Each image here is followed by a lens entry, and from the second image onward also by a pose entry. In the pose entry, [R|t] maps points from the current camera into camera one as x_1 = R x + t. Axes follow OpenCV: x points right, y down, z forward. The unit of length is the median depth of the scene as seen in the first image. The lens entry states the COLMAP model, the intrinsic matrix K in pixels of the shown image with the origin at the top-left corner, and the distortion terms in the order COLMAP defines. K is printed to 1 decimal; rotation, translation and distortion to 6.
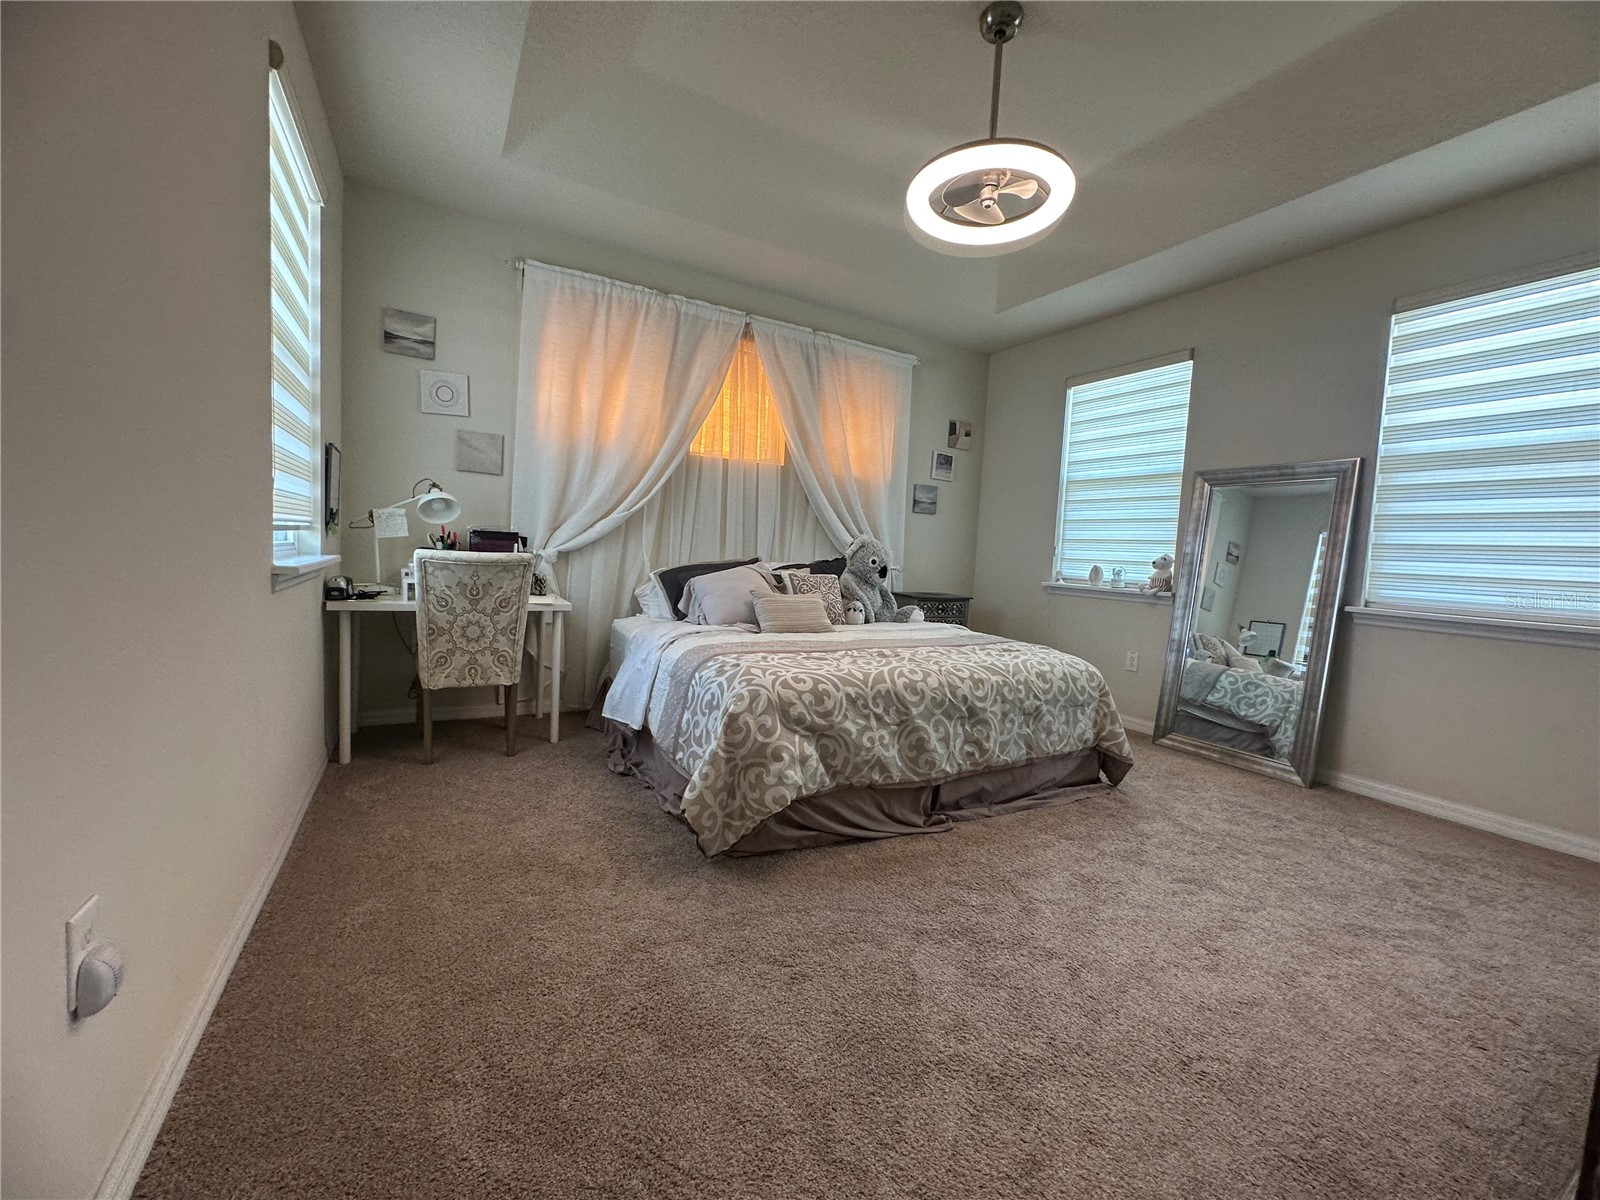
lens RADIAL K [[637.6, 0, 798.3], [0, 637.6, 596.6], [0, 0, 1]] dist [-0.001947, -0.000220]
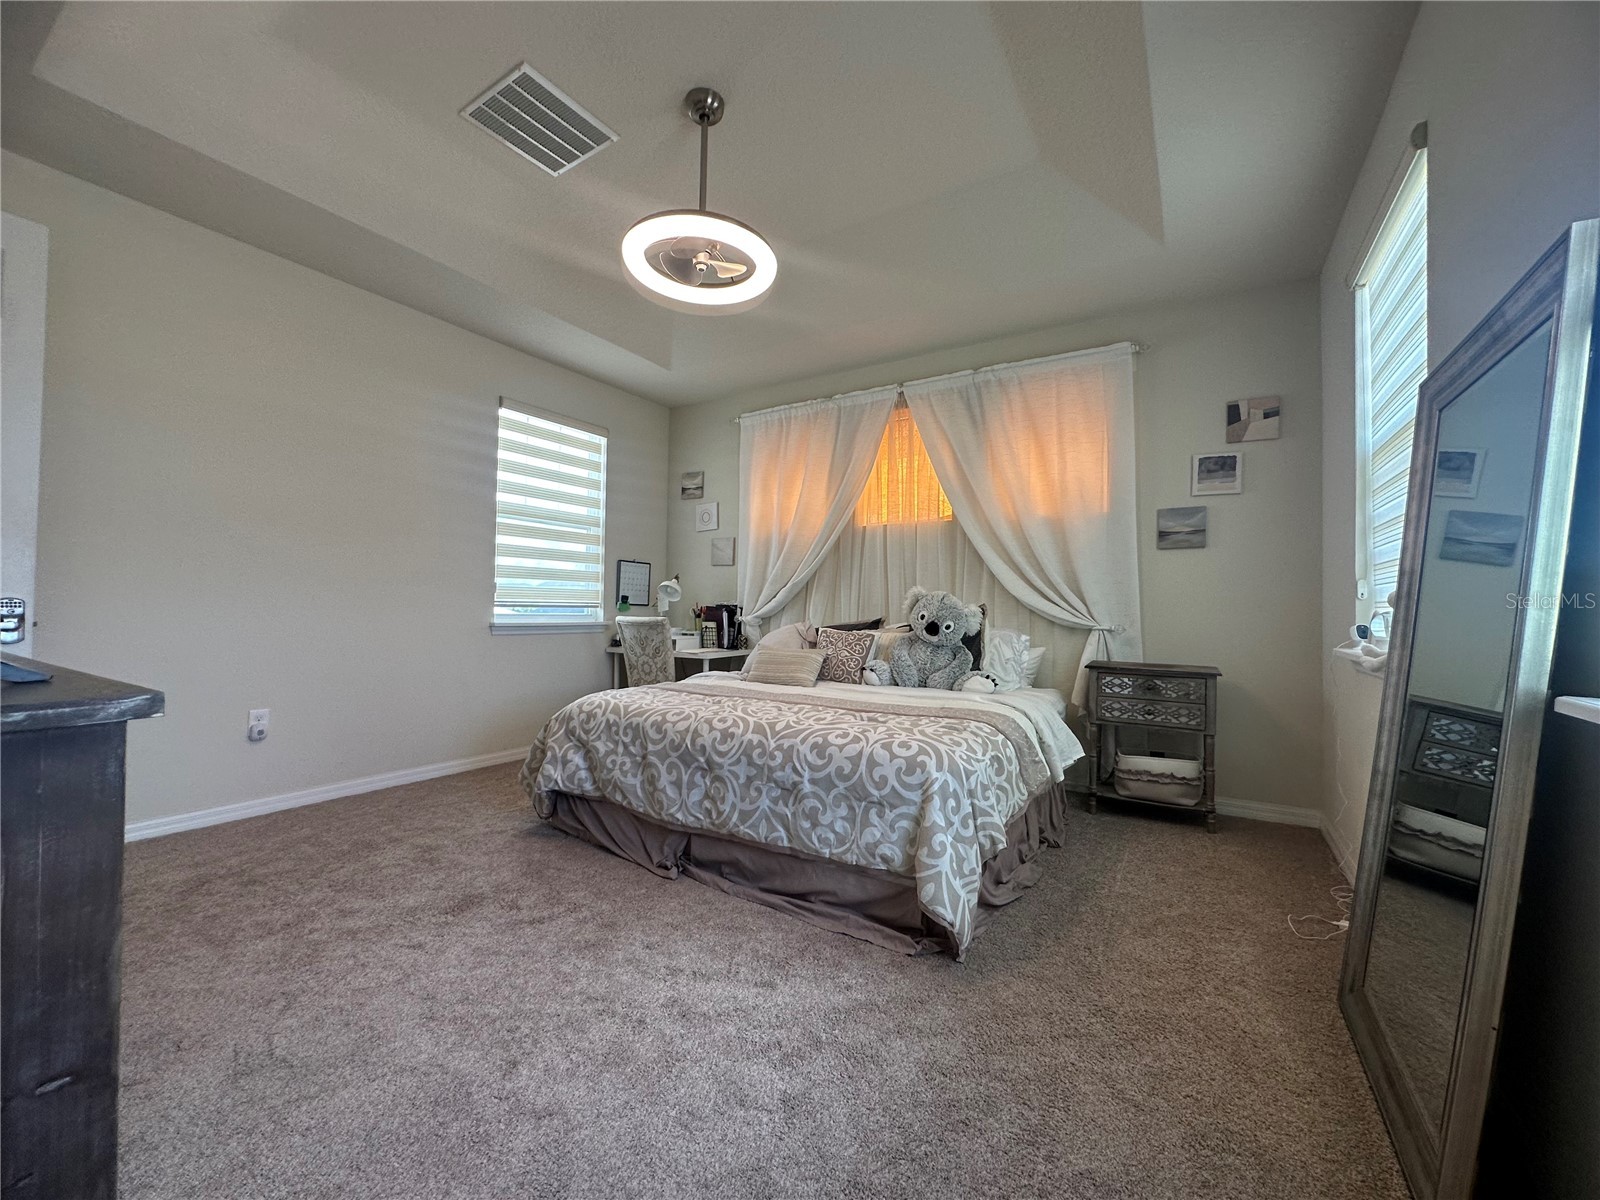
lens RADIAL K [[637.6, 0, 798.3], [0, 637.6, 596.6], [0, 0, 1]] dist [-0.001947, -0.000220]
pose [[0.478417, -0.064202, -0.875783, 1.125161], [-0.052573, 0.993441, -0.101547, 0.021019], [0.876558, 0.094624, 0.471904, 0.616693]]
